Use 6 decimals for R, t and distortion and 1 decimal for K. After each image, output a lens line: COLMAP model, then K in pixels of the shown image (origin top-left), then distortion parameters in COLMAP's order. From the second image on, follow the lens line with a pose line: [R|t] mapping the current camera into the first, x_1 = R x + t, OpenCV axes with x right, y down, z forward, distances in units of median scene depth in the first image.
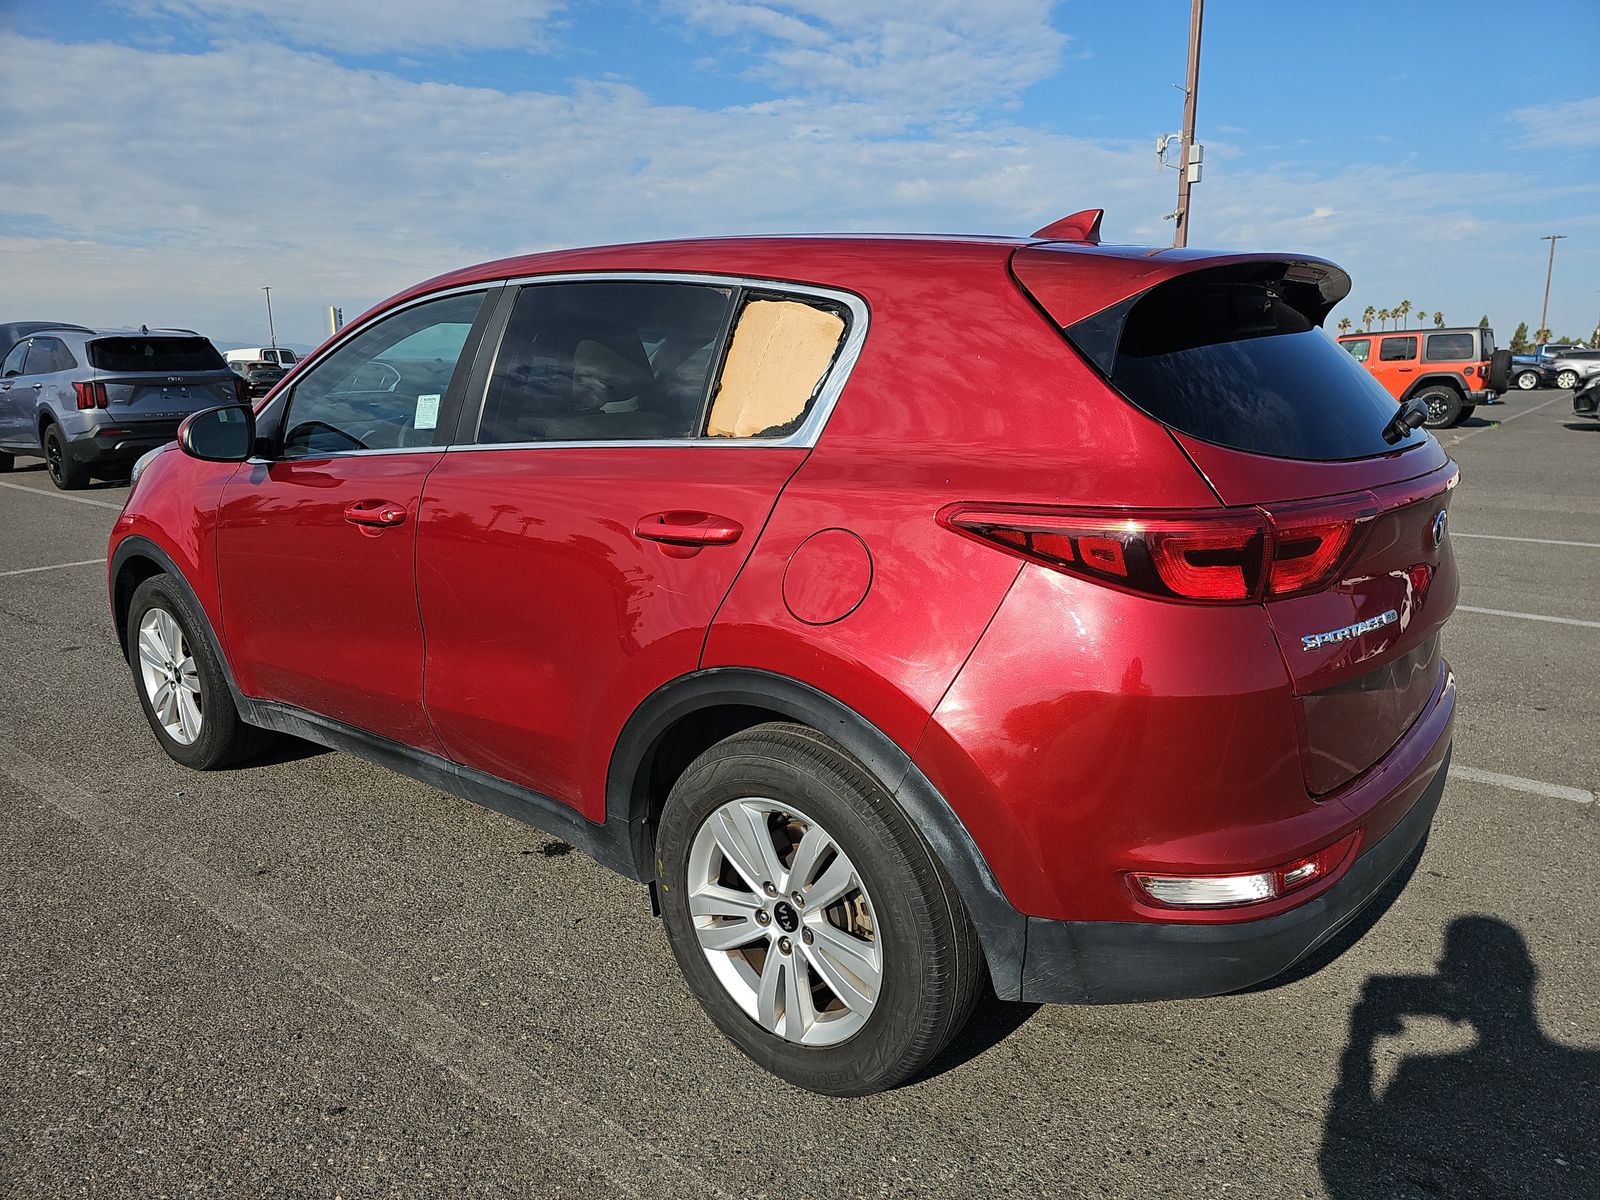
lens RADIAL K [[1073.7, 0, 793.1], [0, 1073.7, 597.2], [0, 0, 1]] dist [0.035899, -0.027765]
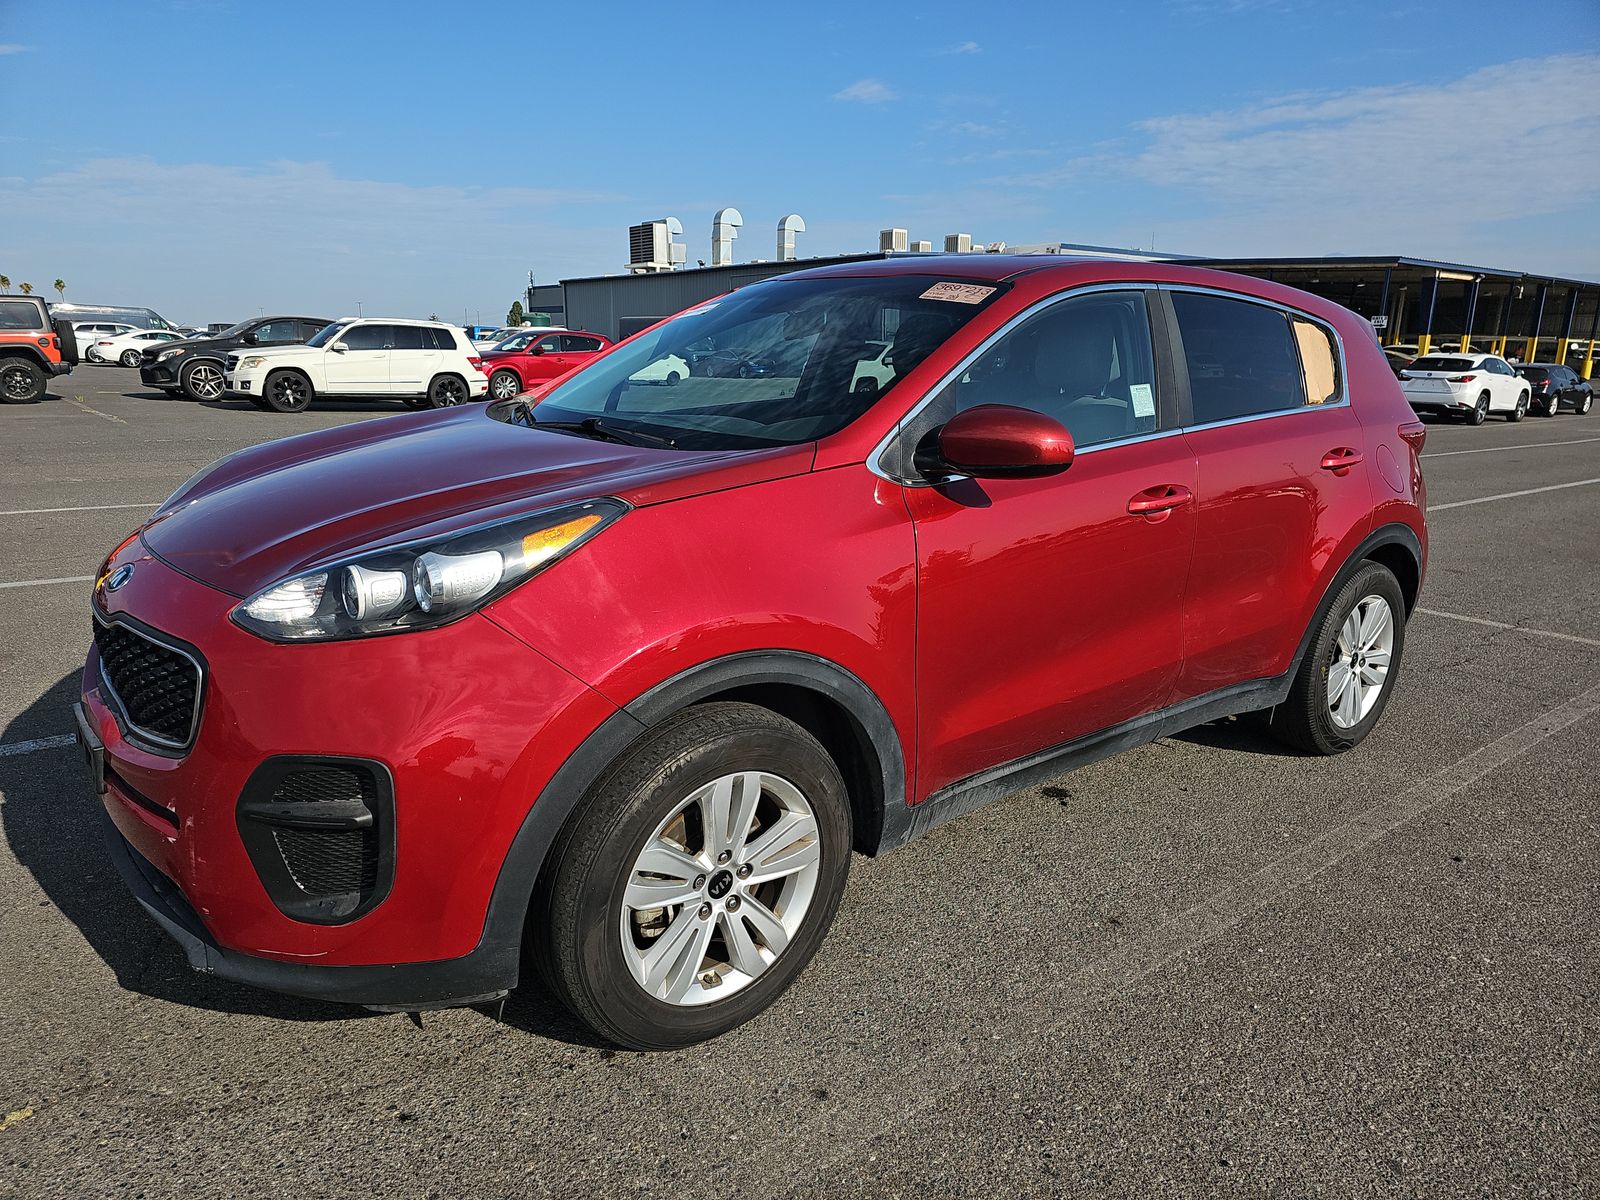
lens RADIAL K [[1073.7, 0, 800.3], [0, 1073.7, 606.4], [0, 0, 1]] dist [0.035899, -0.027765]
pose [[0.207918, -0.215357, 0.954144, -1.340712], [0.181332, 0.967040, 0.178754, -0.206311], [-0.961191, 0.135851, 0.240116, 0.995416]]
